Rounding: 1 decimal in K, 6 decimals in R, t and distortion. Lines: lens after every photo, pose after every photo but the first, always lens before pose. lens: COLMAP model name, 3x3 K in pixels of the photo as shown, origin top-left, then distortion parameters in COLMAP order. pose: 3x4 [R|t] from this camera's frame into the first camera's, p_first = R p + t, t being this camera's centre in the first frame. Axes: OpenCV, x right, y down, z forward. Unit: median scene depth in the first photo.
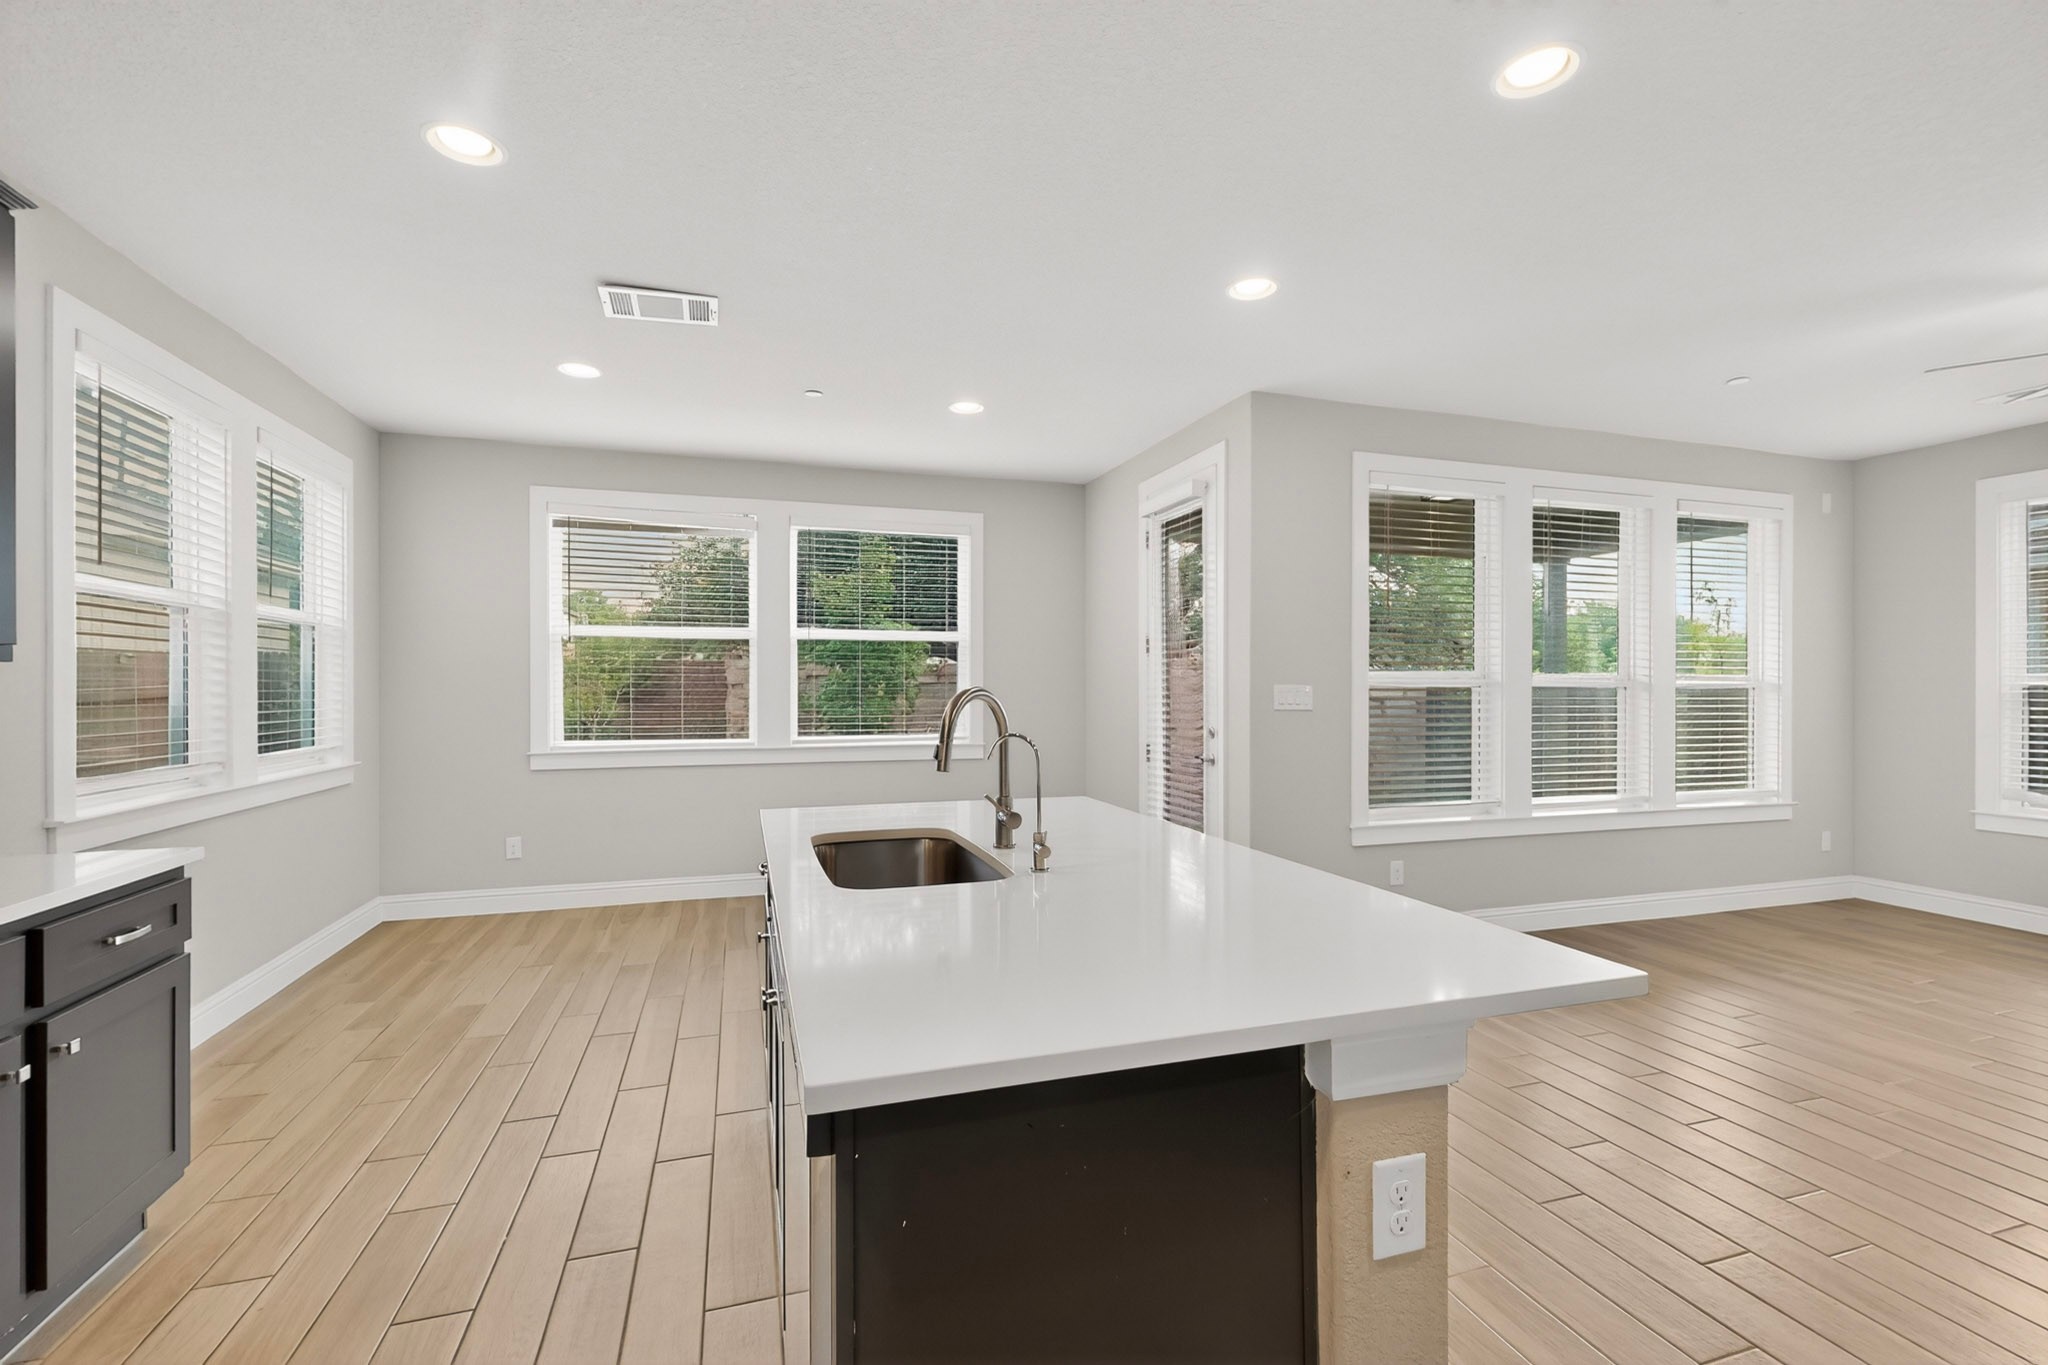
lens RADIAL K [[887.3, 0, 1027.4], [0, 887.3, 682.2], [0, 0, 1]] dist [0.004742, 0.000636]
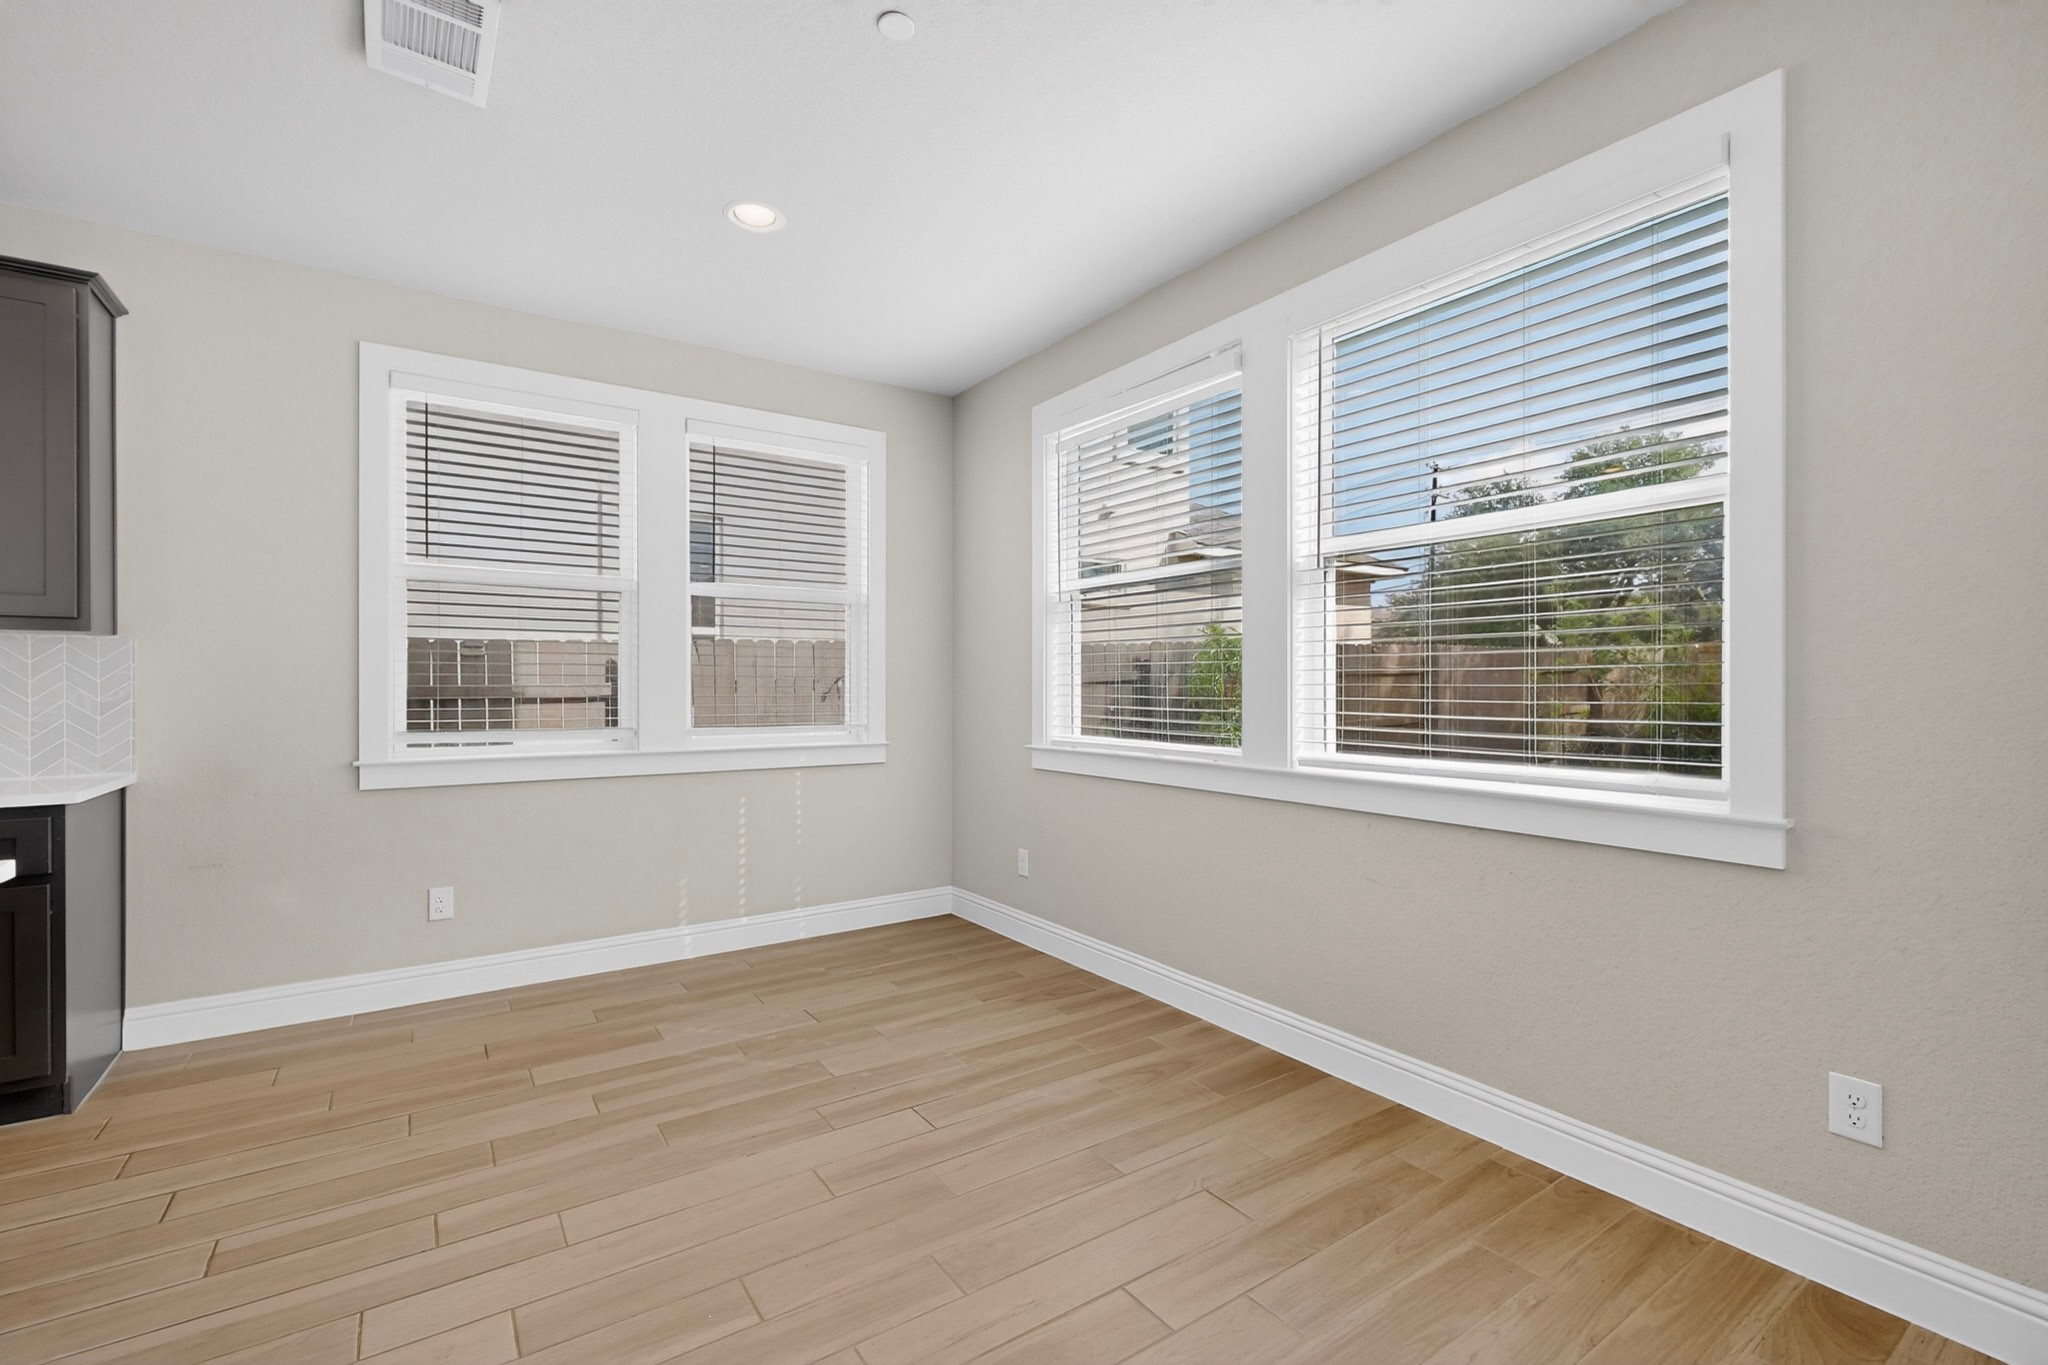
lens RADIAL K [[887.3, 0, 1024.9], [0, 887.3, 687.6], [0, 0, 1]] dist [0.004742, 0.000636]
pose [[0.286182, 0.002100, -0.958173, 0.270240], [0.004280, 0.999985, 0.003470, 0.033683], [0.958166, -0.005094, 0.286168, 1.065998]]
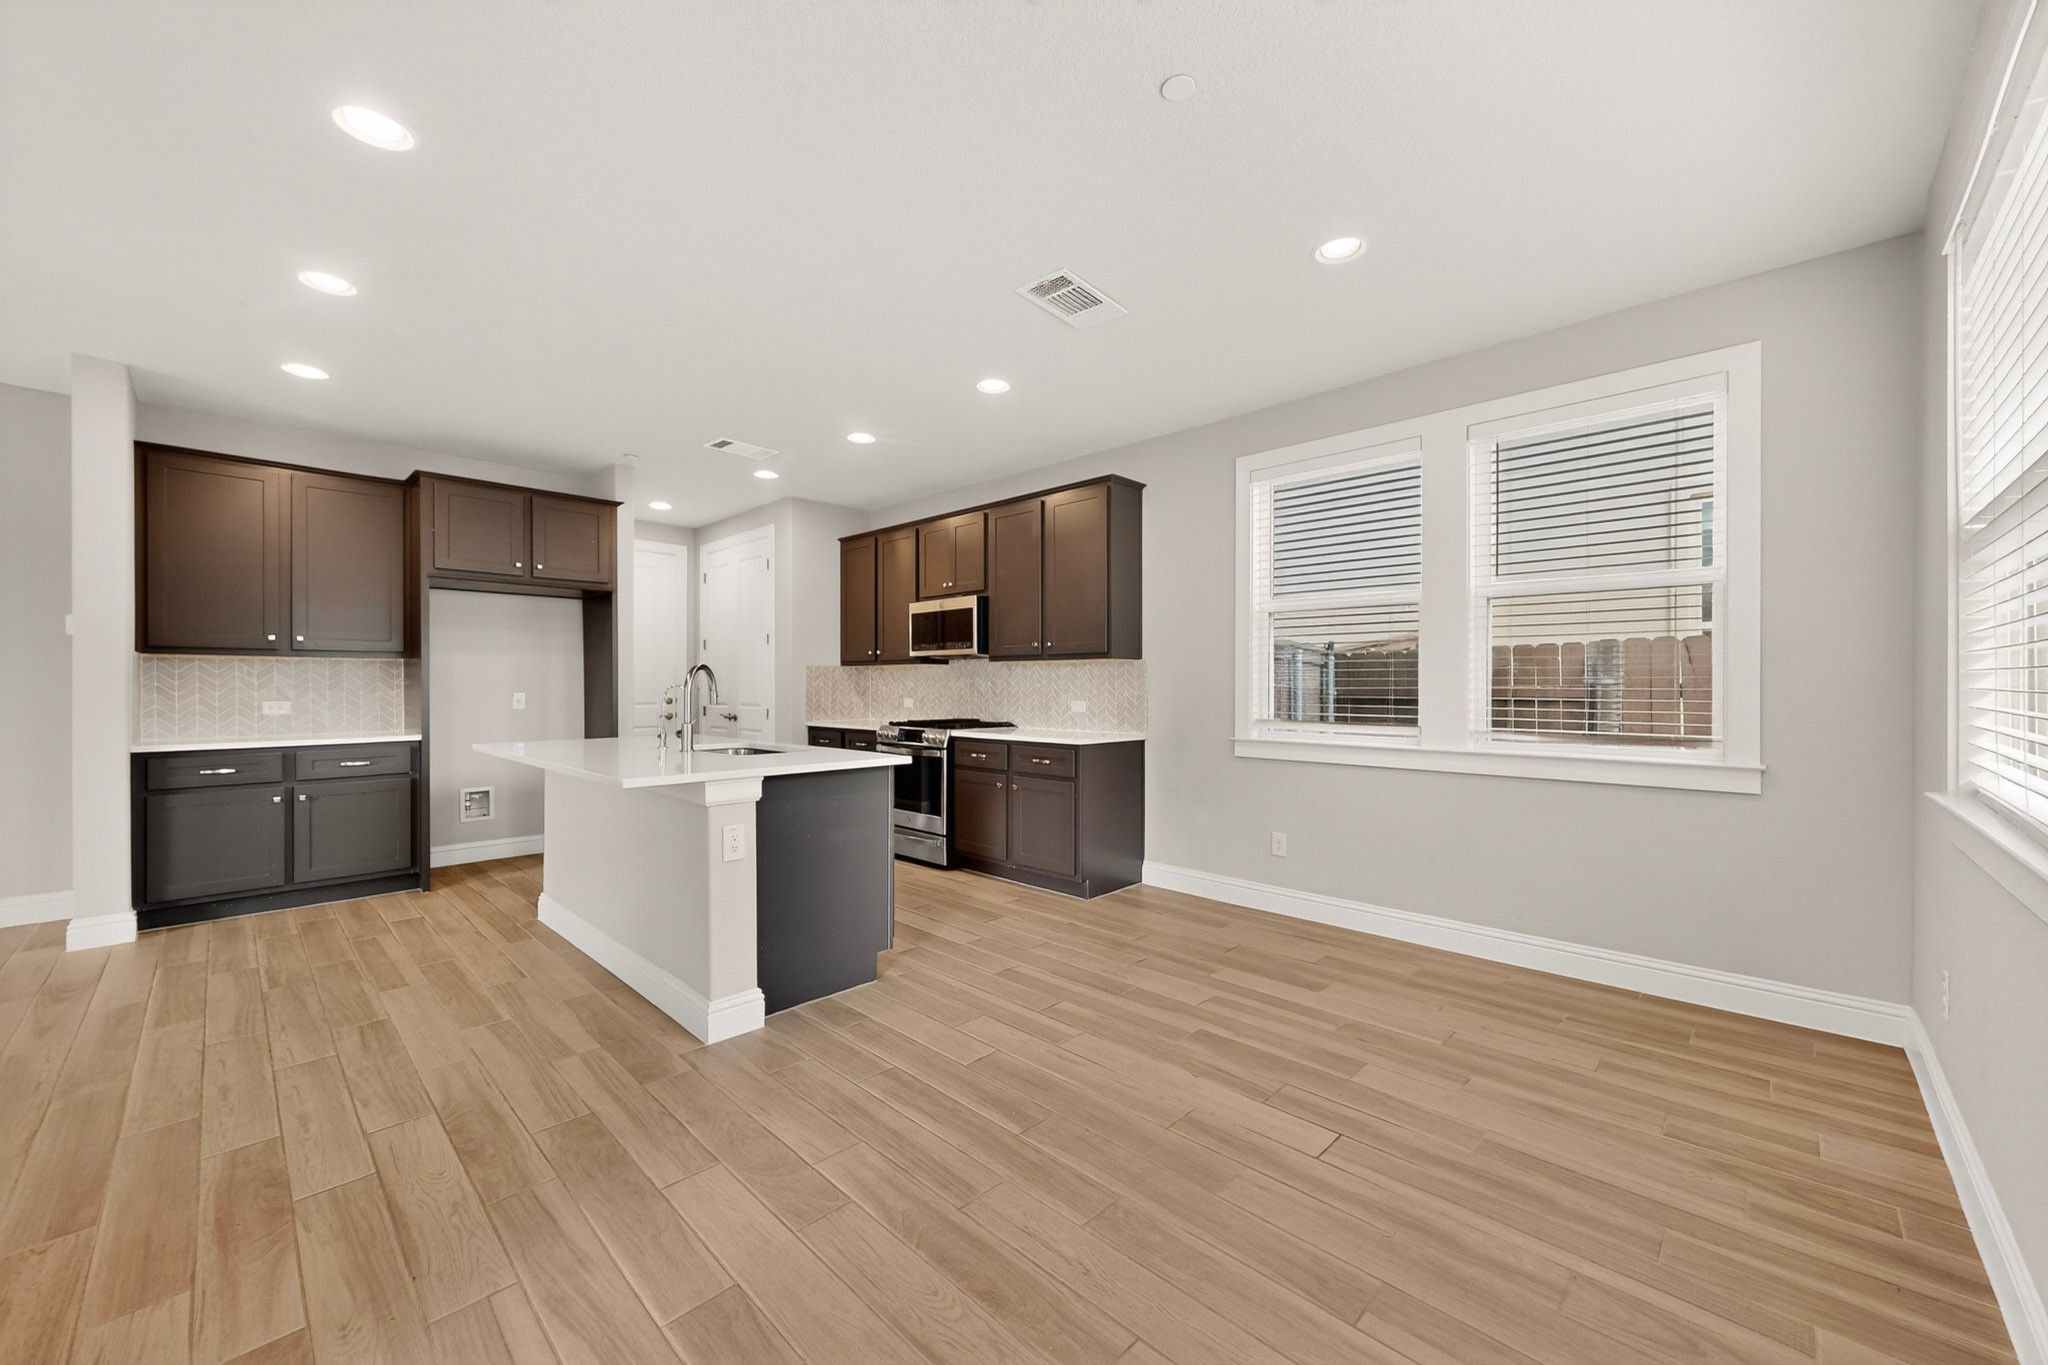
lens RADIAL K [[786.8, 0, 1031.3], [0, 786.8, 686.1], [0, 0, 1]] dist [0.002248, 0.000034]
pose [[-0.878736, -0.000335, -0.477309, 0.065976], [0.000499, 0.999999, -0.001621, 0.033040], [0.477309, -0.001663, -0.878734, 1.564689]]
